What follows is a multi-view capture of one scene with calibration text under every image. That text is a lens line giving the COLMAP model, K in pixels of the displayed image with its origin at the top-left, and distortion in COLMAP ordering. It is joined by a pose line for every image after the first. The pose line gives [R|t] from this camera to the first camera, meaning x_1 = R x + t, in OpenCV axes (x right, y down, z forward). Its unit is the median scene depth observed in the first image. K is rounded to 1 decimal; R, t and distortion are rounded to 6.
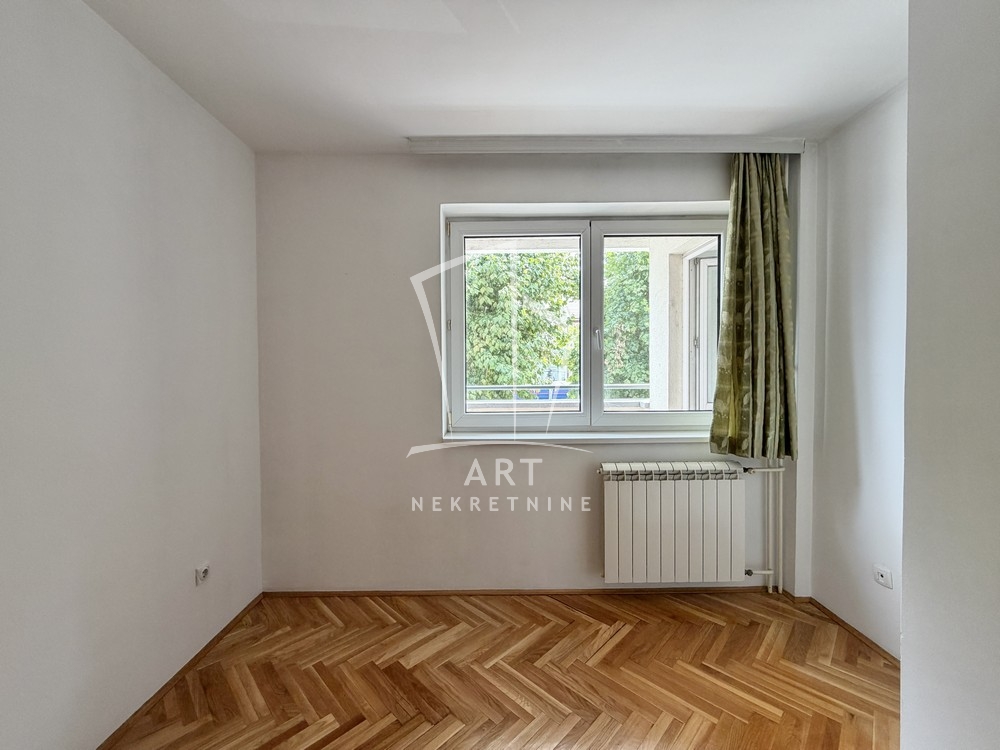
lens RADIAL K [[401.0, 0, 502.6], [0, 401.0, 377.9], [0, 0, 1]] dist [-0.002099, 0.000860]
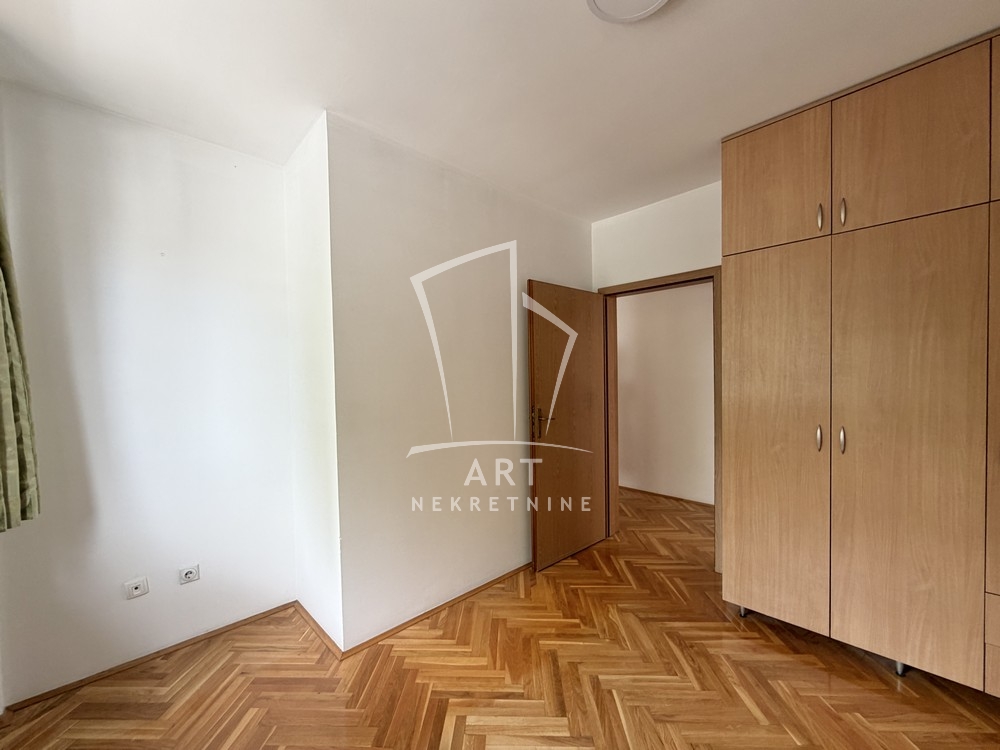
lens RADIAL K [[401.0, 0, 506.2], [0, 401.0, 381.2], [0, 0, 1]] dist [-0.002099, 0.000860]
pose [[-0.684734, -0.004211, 0.728781, -0.364118], [0.034545, 0.998672, 0.038227, -0.030308], [-0.727974, 0.051351, -0.683679, 0.826264]]
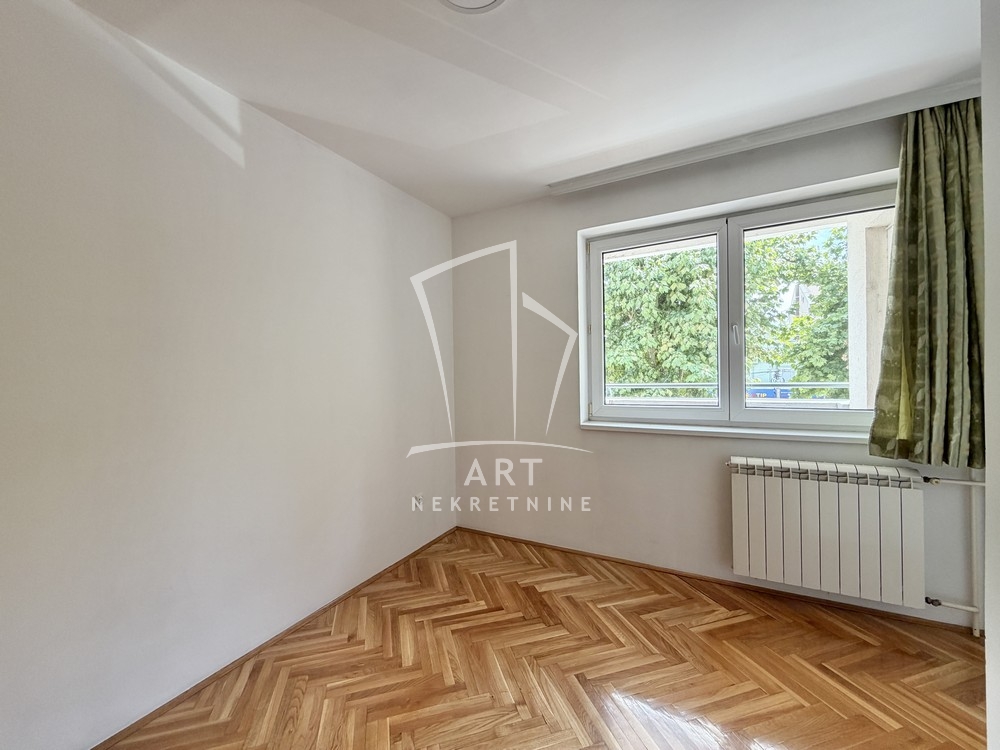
lens RADIAL K [[401.0, 0, 501.6], [0, 401.0, 377.7], [0, 0, 1]] dist [-0.002099, 0.000860]
pose [[0.880648, -0.003348, -0.473760, 0.224959], [0.000912, 0.999985, -0.005371, 0.018657], [0.473771, 0.004298, 0.880638, -0.183485]]
